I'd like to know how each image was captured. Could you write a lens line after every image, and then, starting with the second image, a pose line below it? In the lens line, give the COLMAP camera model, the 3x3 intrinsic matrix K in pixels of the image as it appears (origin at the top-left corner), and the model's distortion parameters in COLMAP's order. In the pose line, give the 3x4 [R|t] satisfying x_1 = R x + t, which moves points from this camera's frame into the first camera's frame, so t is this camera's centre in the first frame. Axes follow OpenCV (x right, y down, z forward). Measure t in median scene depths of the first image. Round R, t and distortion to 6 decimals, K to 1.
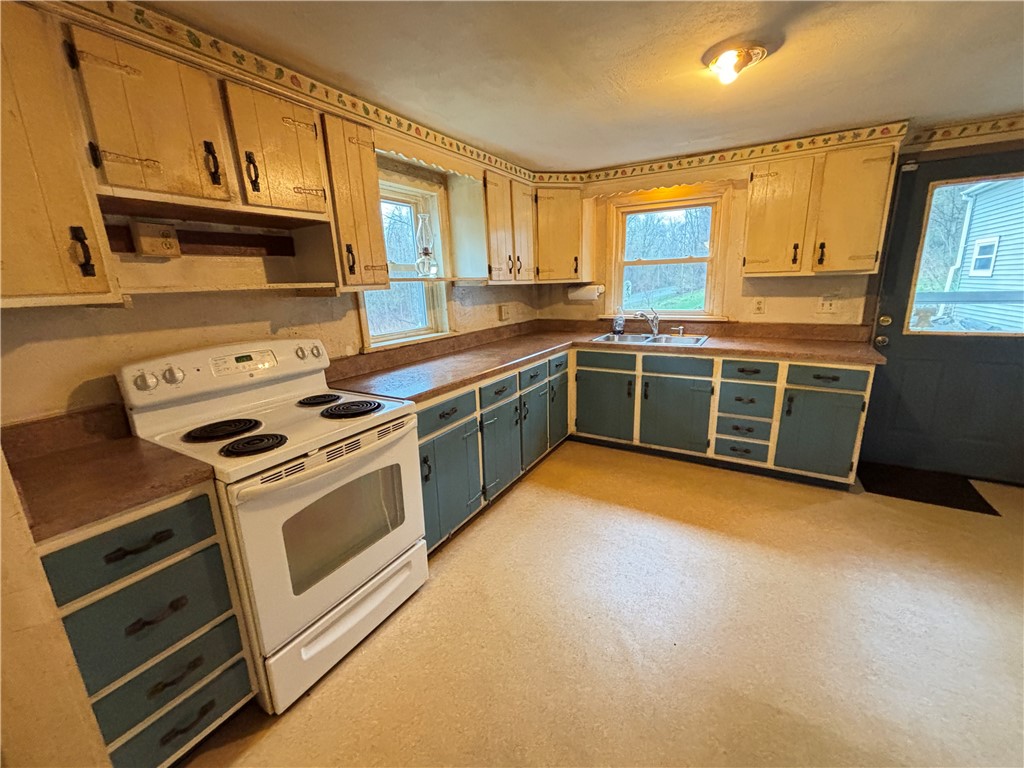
lens RADIAL K [[415.6, 0, 521.1], [0, 415.6, 376.3], [0, 0, 1]] dist [0.001258, 0.000395]
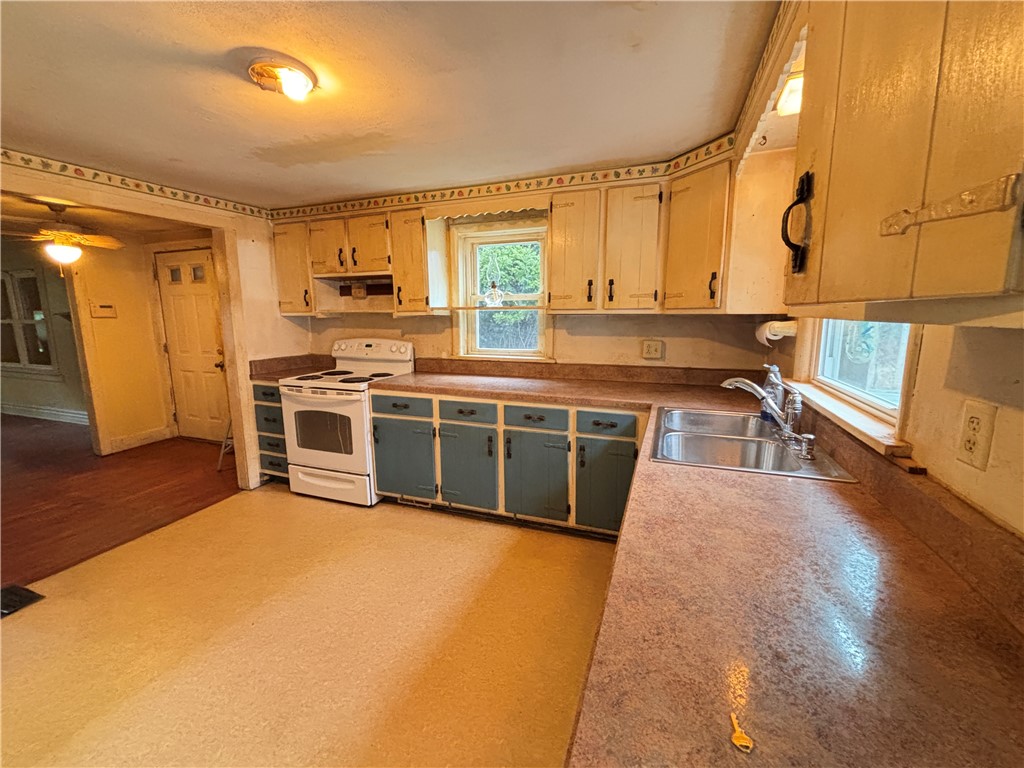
lens RADIAL K [[415.6, 0, 504.4], [0, 415.6, 375.1], [0, 0, 1]] dist [0.001258, 0.000395]
pose [[0.167821, 0.174029, -0.970335, 1.112744], [-0.220936, 0.965897, 0.135022, -0.251925], [0.960741, 0.191723, 0.200547, 0.980328]]
